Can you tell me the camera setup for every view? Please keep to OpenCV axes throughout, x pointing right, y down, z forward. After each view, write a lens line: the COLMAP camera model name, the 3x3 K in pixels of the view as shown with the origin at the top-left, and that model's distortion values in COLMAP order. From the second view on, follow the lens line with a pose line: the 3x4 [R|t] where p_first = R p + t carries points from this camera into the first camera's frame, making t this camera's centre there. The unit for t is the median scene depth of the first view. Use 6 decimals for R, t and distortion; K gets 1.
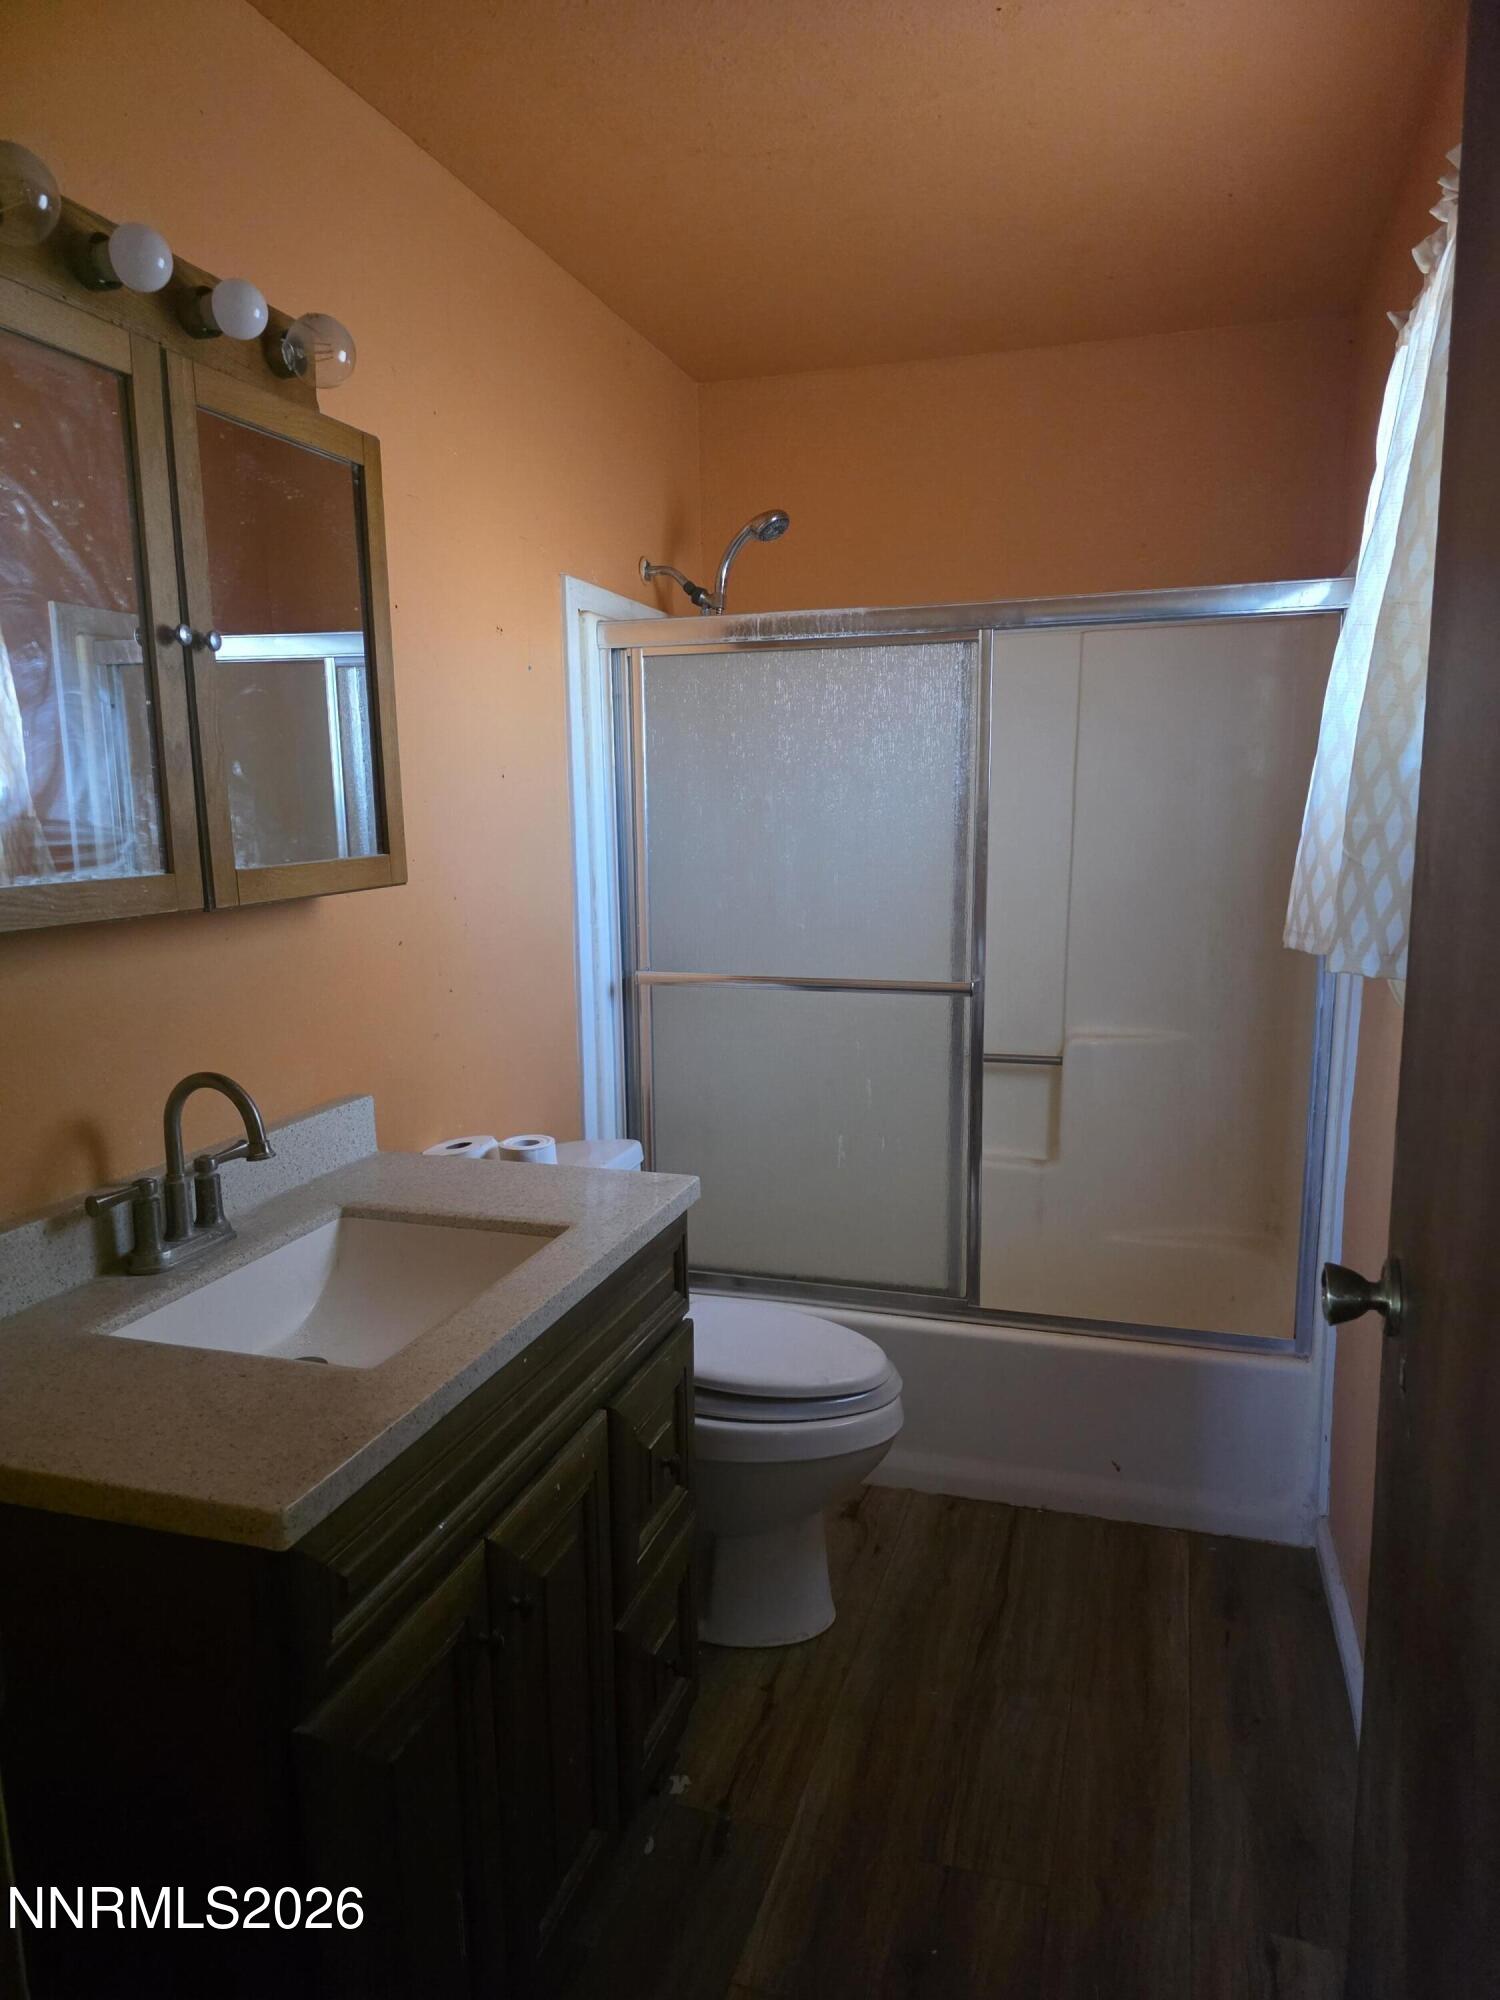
lens RADIAL K [[1348.2, 0, 743.5], [0, 1348.2, 1013.4], [0, 0, 1]] dist [0.095887, -0.094559]
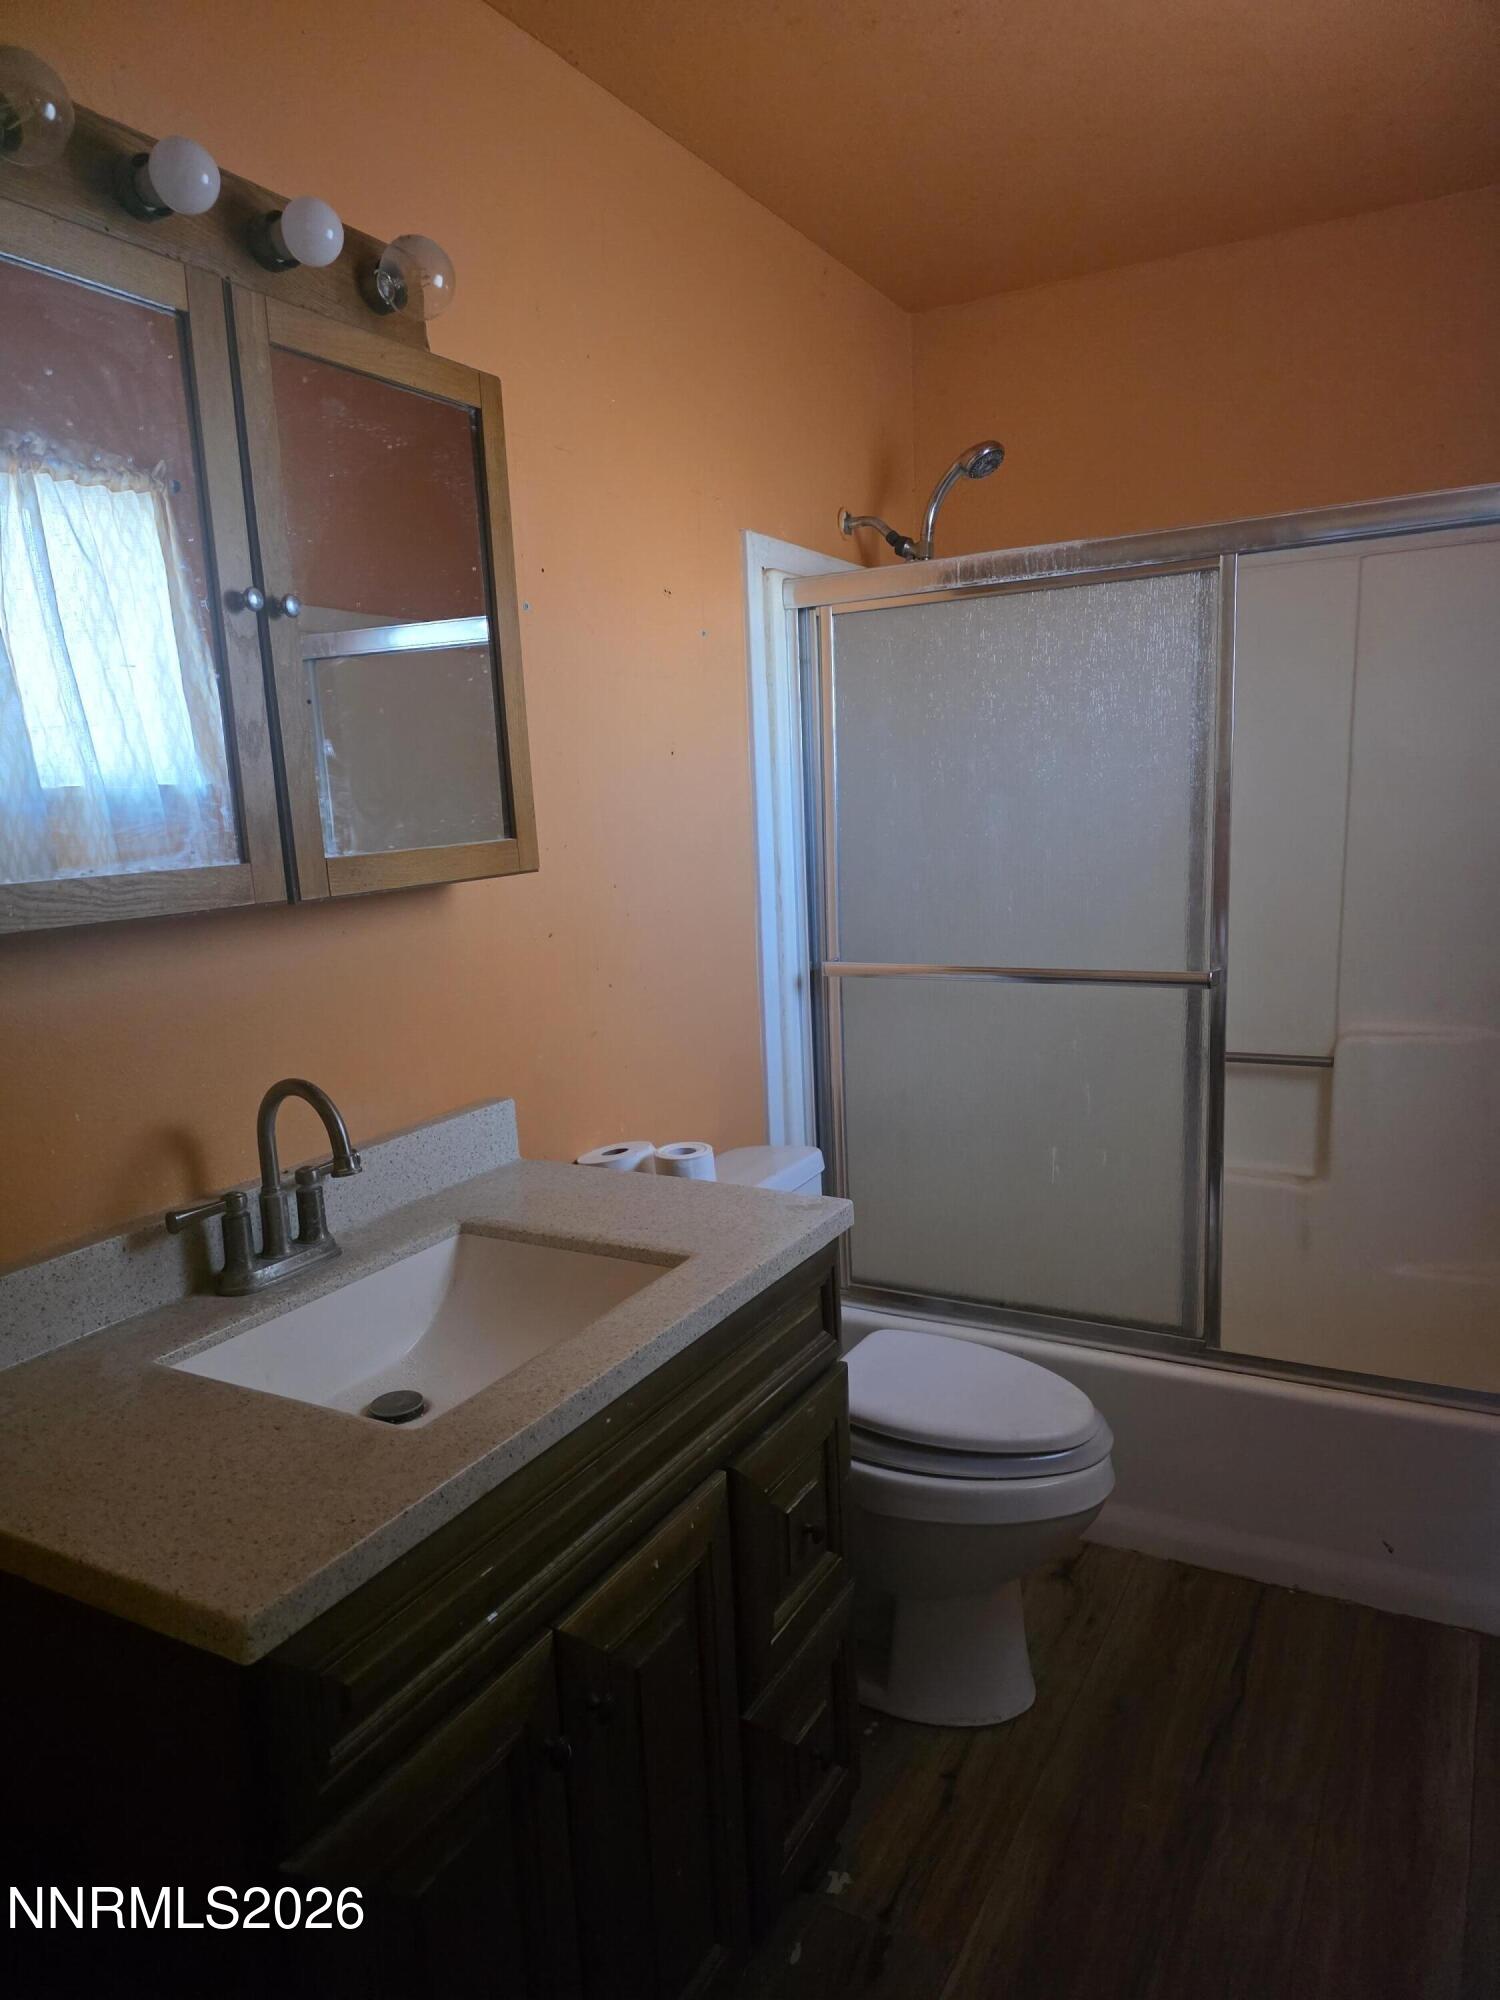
lens RADIAL K [[1335.5, 0, 743.1], [0, 1335.5, 1021.1], [0, 0, 1]] dist [0.080910, -0.076904]
pose [[0.978829, 0.003010, -0.204658, 0.073839], [0.000567, 0.999848, 0.017416, -0.009499], [0.204680, -0.017163, 0.978679, 0.143587]]
